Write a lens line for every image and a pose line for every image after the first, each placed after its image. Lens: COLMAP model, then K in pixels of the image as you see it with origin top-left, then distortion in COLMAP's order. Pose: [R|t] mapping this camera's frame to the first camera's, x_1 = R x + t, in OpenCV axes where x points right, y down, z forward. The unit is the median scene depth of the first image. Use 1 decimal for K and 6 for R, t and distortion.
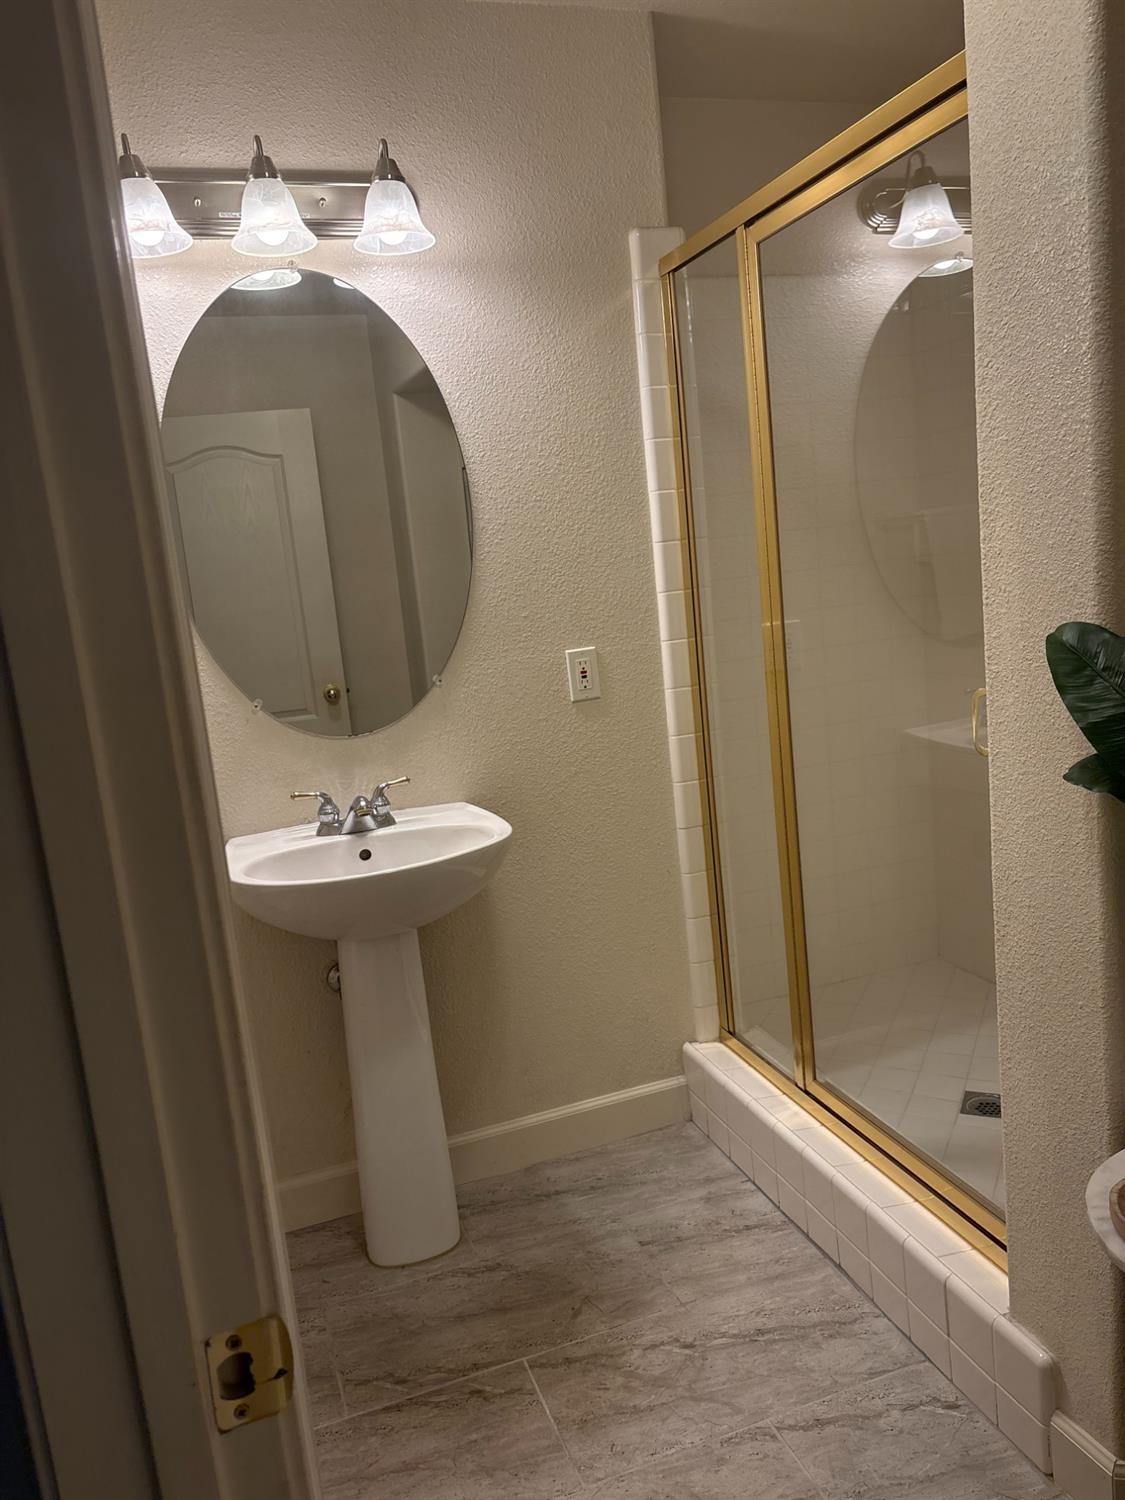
lens RADIAL K [[1138.9, 0, 556.3], [0, 1138.9, 747.7], [0, 0, 1]] dist [0.016422, -0.033622]
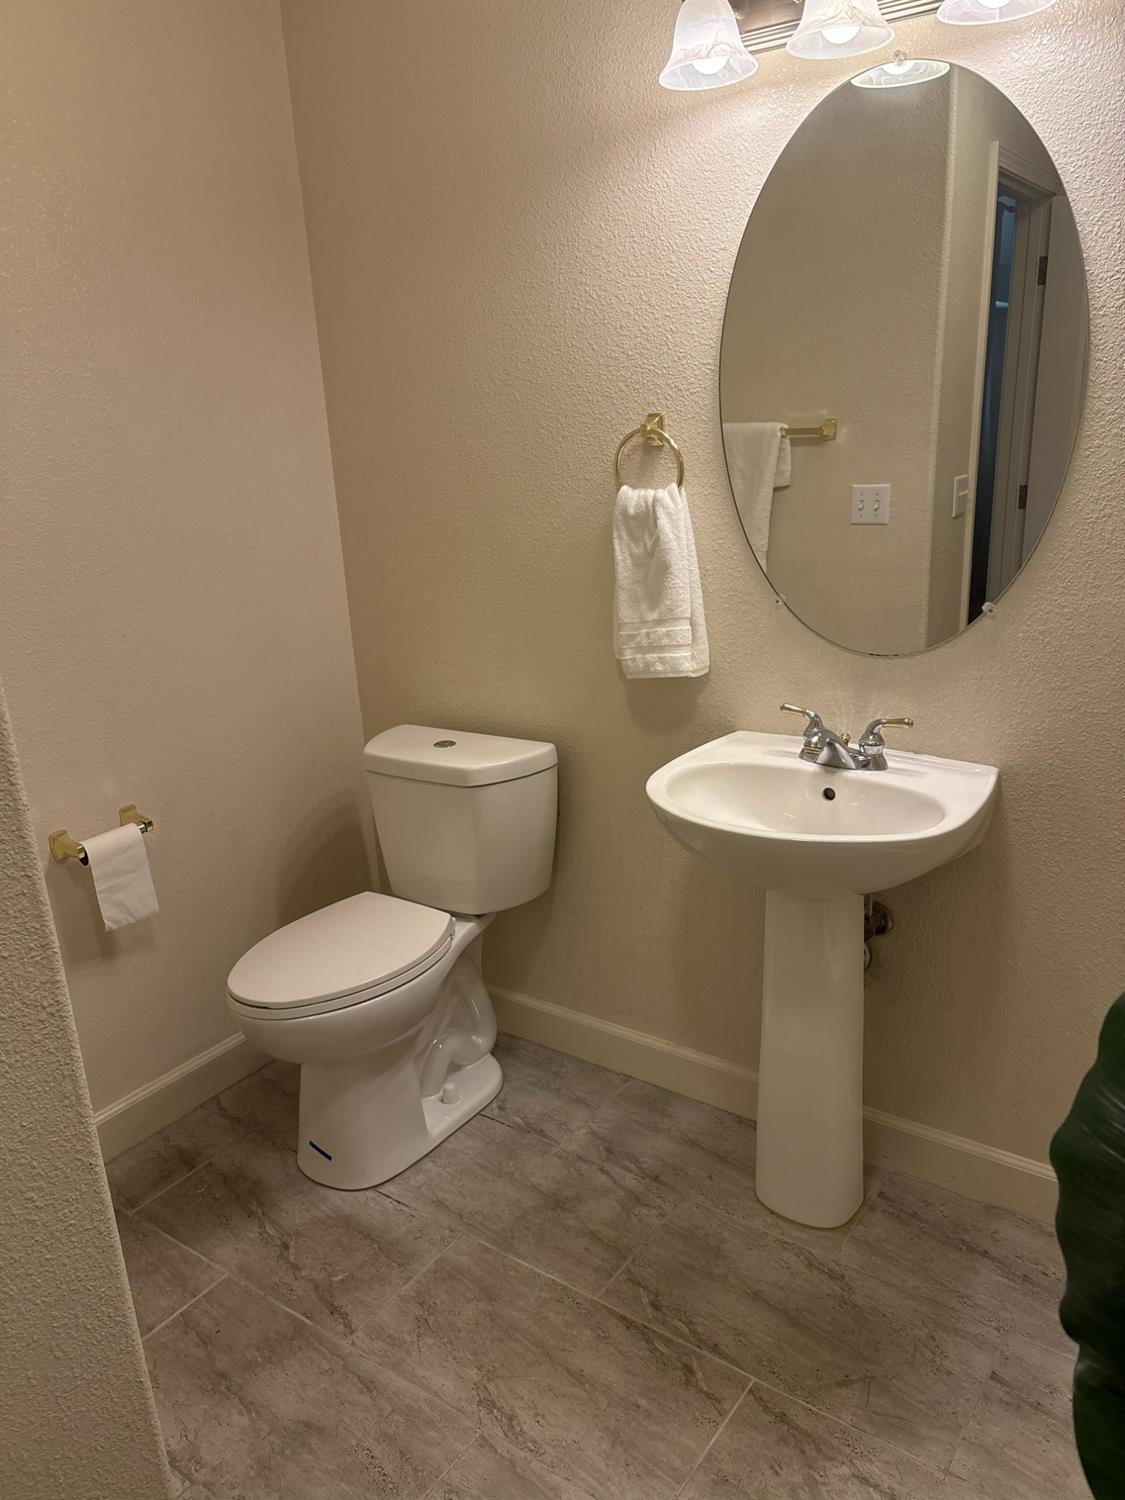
lens RADIAL K [[1126.9, 0, 562.5], [0, 1126.9, 750.0], [0, 0, 1]] dist [0.009772, -0.041272]
pose [[0.568138, 0.317709, -0.759132, 0.393409], [-0.136594, 0.946081, 0.293723, -0.178409], [0.811518, -0.063182, 0.580901, 0.368527]]
